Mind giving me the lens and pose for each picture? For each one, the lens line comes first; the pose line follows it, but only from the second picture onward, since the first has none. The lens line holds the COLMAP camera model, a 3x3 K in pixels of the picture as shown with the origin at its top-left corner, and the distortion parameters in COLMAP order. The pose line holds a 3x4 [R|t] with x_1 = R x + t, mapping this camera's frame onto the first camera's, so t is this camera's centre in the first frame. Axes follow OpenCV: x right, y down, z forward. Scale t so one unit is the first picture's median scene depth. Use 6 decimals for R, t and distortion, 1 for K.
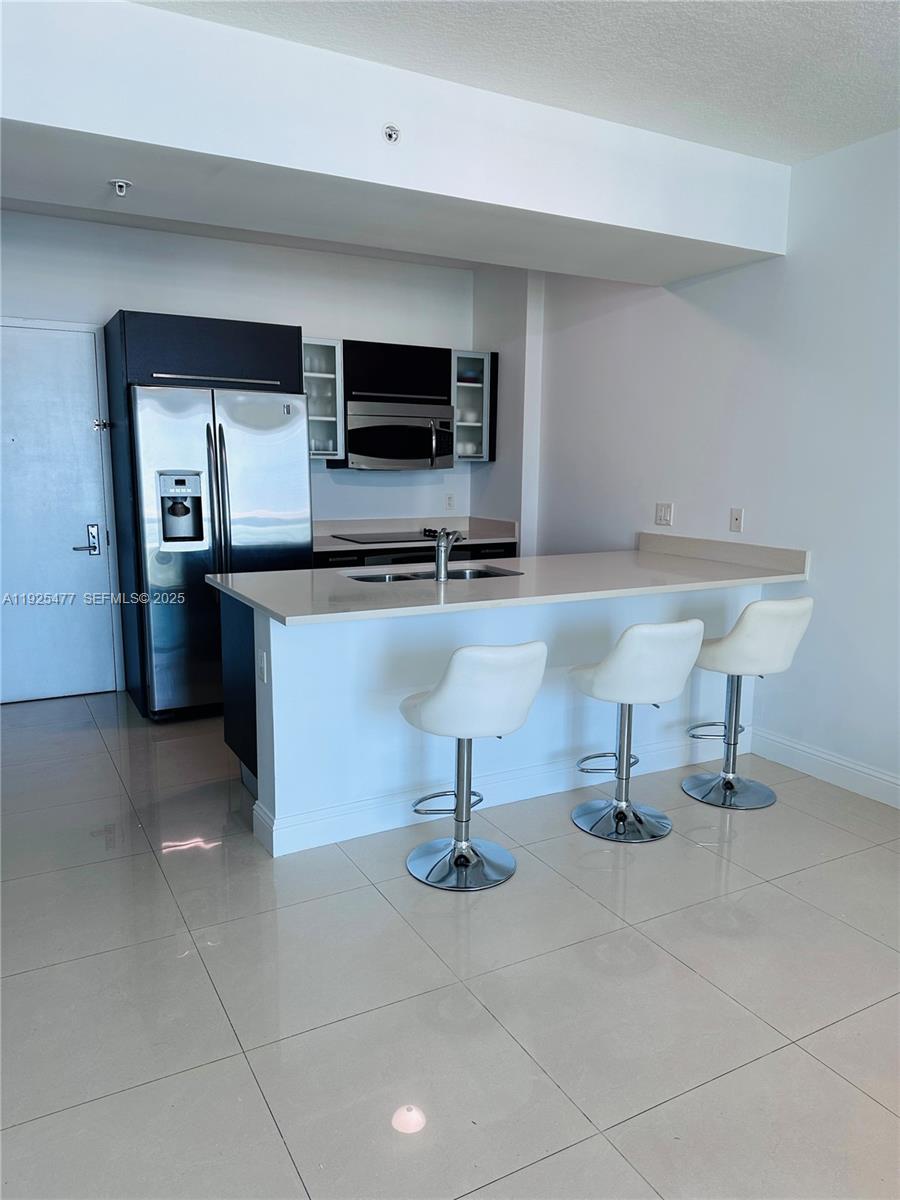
lens RADIAL K [[852.4, 0, 449.6], [0, 852.4, 599.2], [0, 0, 1]] dist [0.013548, -0.021435]
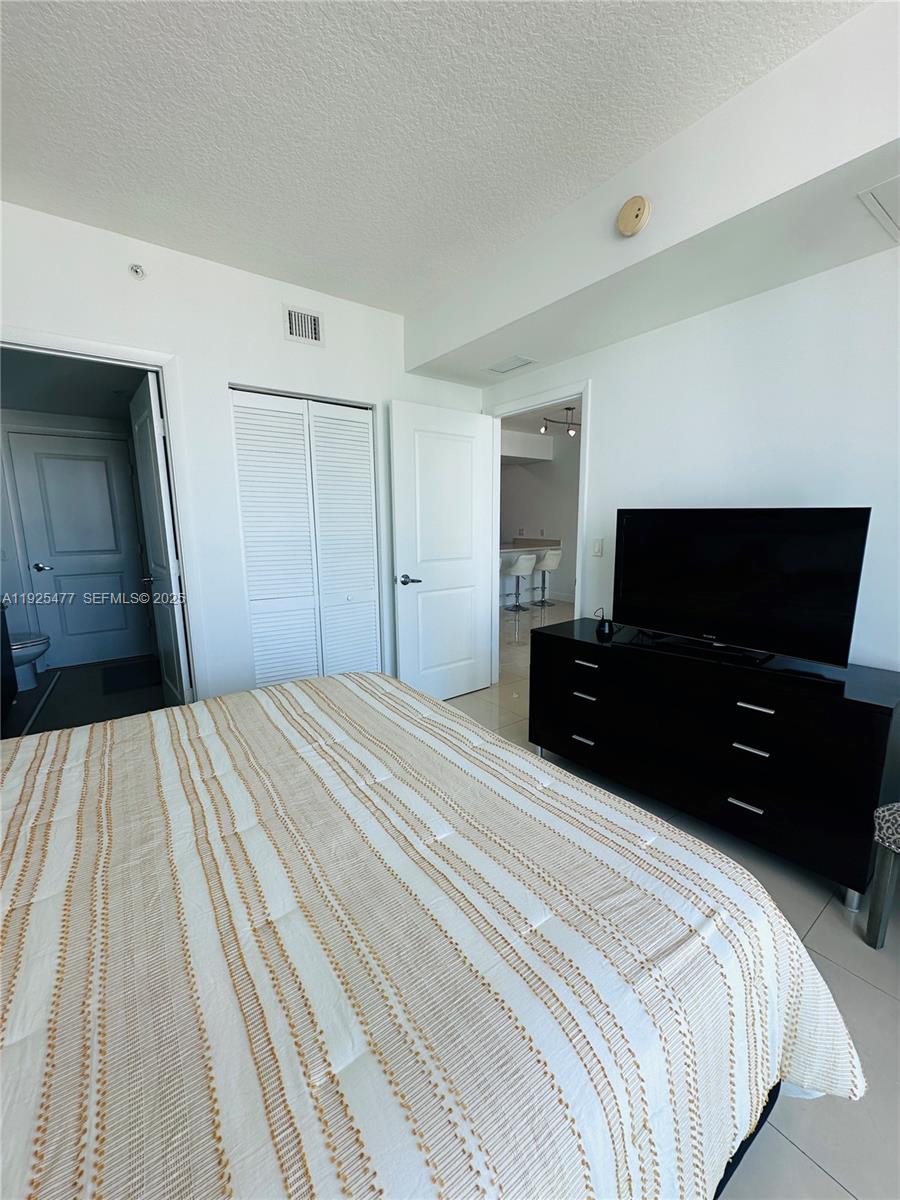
lens RADIAL K [[475.7, 0, 449.5], [0, 475.7, 603.8], [0, 0, 1]] dist [0.000087, 0.000001]
pose [[0.991146, -0.040073, 0.126584, -0.335832], [0.037852, 0.999085, 0.019902, 0.161653], [-0.127266, -0.014935, 0.991756, -0.991723]]
